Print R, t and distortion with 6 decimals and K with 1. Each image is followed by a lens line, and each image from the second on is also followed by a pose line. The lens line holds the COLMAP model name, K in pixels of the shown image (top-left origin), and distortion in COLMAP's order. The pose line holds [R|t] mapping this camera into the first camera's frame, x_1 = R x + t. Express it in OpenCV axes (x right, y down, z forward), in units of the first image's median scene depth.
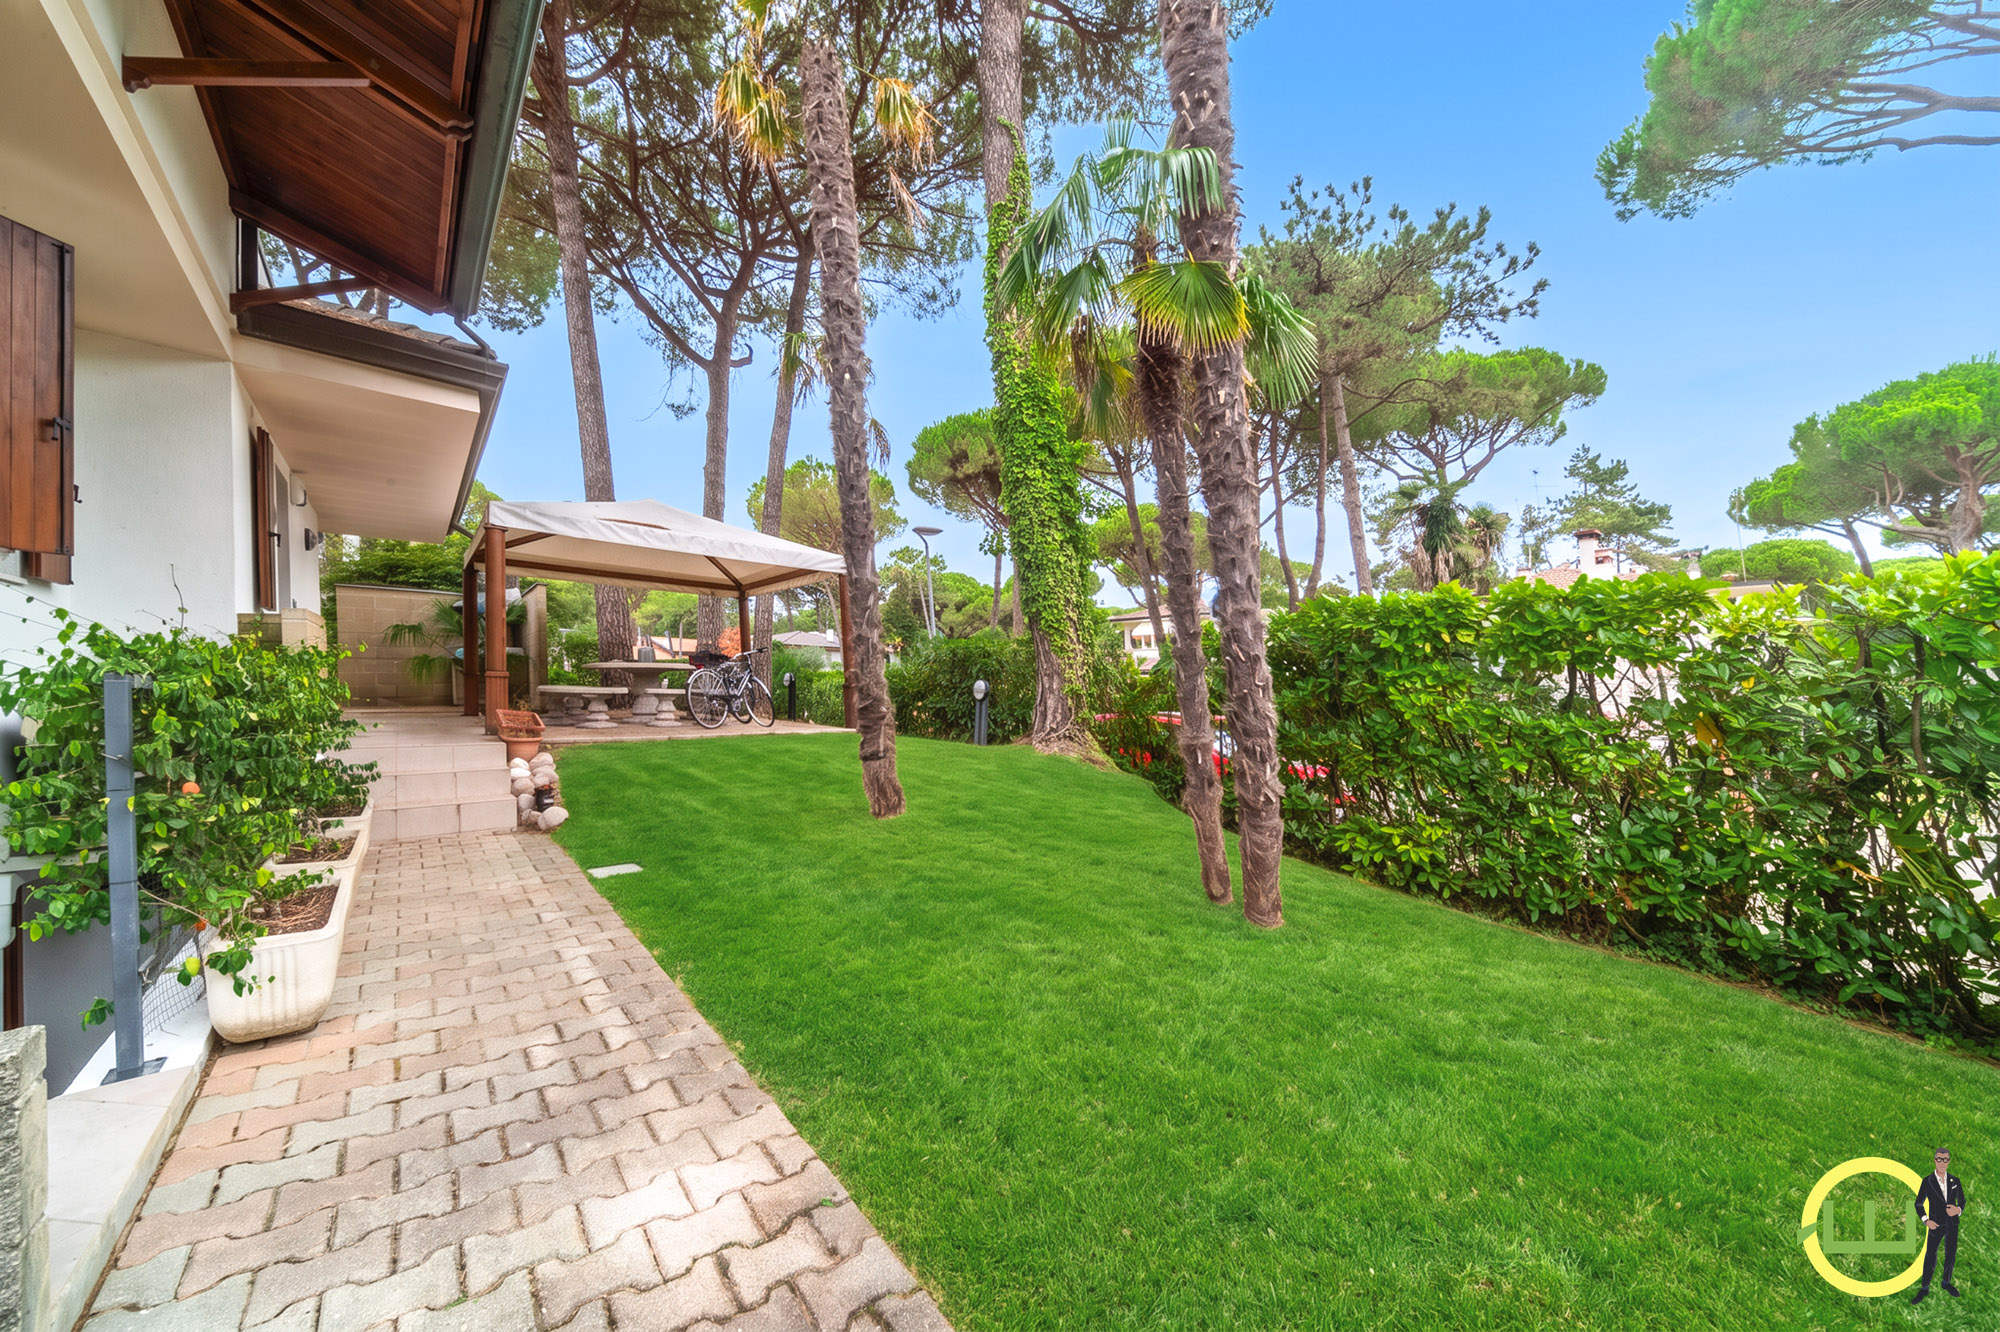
lens RADIAL K [[701.1, 0, 1000.0], [0, 701.1, 666.0], [0, 0, 1]] dist [-0.007870, -0.000161]
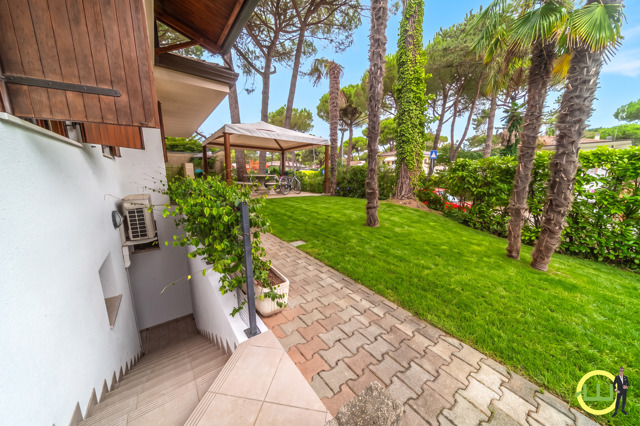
lens RADIAL K [[201.4, 0, 320.0], [0, 201.4, 213.0], [0, 0, 1]] dist [-0.005159, 0.000004]
pose [[0.997883, -0.005060, -0.064830, -0.241924], [0.018349, 0.978363, 0.206080, -0.025993], [0.062385, -0.206833, 0.976385, 0.070548]]
